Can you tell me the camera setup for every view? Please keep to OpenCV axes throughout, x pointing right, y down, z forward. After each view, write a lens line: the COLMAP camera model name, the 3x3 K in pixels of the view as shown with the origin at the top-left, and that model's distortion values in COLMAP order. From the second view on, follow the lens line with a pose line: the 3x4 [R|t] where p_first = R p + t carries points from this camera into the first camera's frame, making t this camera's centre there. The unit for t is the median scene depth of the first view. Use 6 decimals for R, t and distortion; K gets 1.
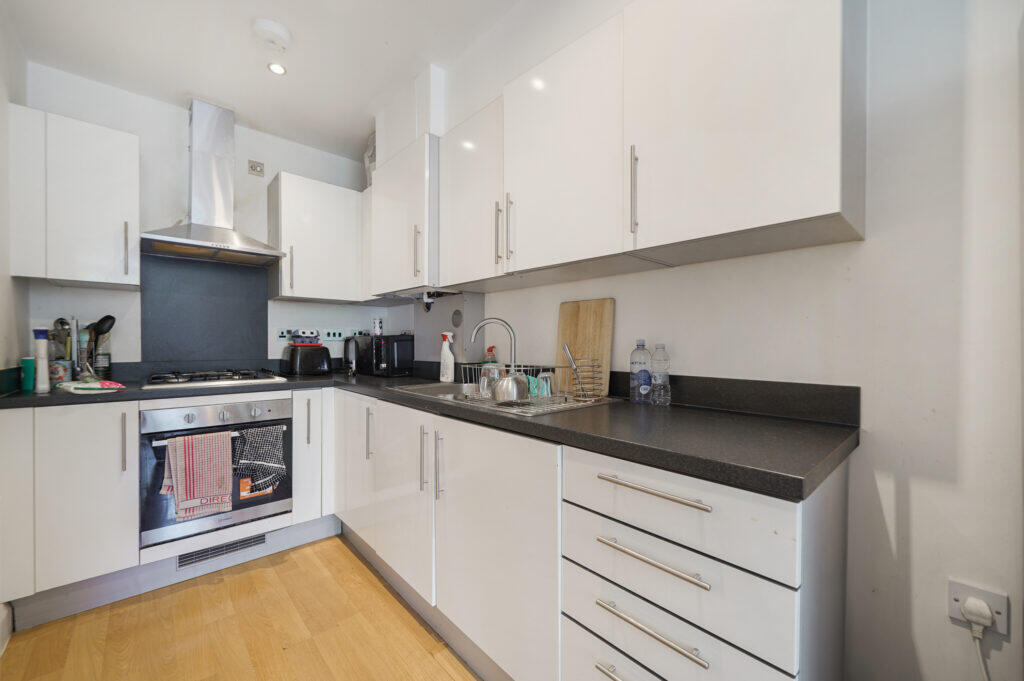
lens RADIAL K [[411.6, 0, 509.6], [0, 411.6, 343.2], [0, 0, 1]] dist [0.000280, -0.000164]
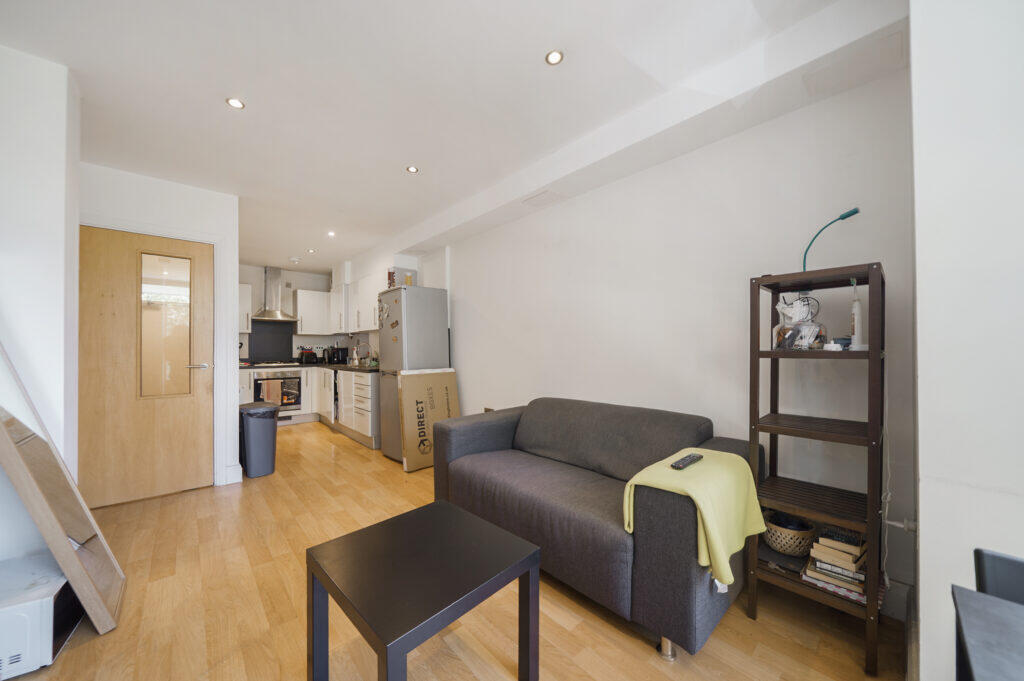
lens RADIAL K [[357.6, 0, 506.4], [0, 357.6, 347.6], [0, 0, 1]] dist [-0.000378, -0.000089]
pose [[0.999960, -0.004978, 0.007383, 0.920314], [0.005043, 0.999949, -0.008748, 0.002715], [-0.007339, 0.008785, 0.999934, -1.564754]]
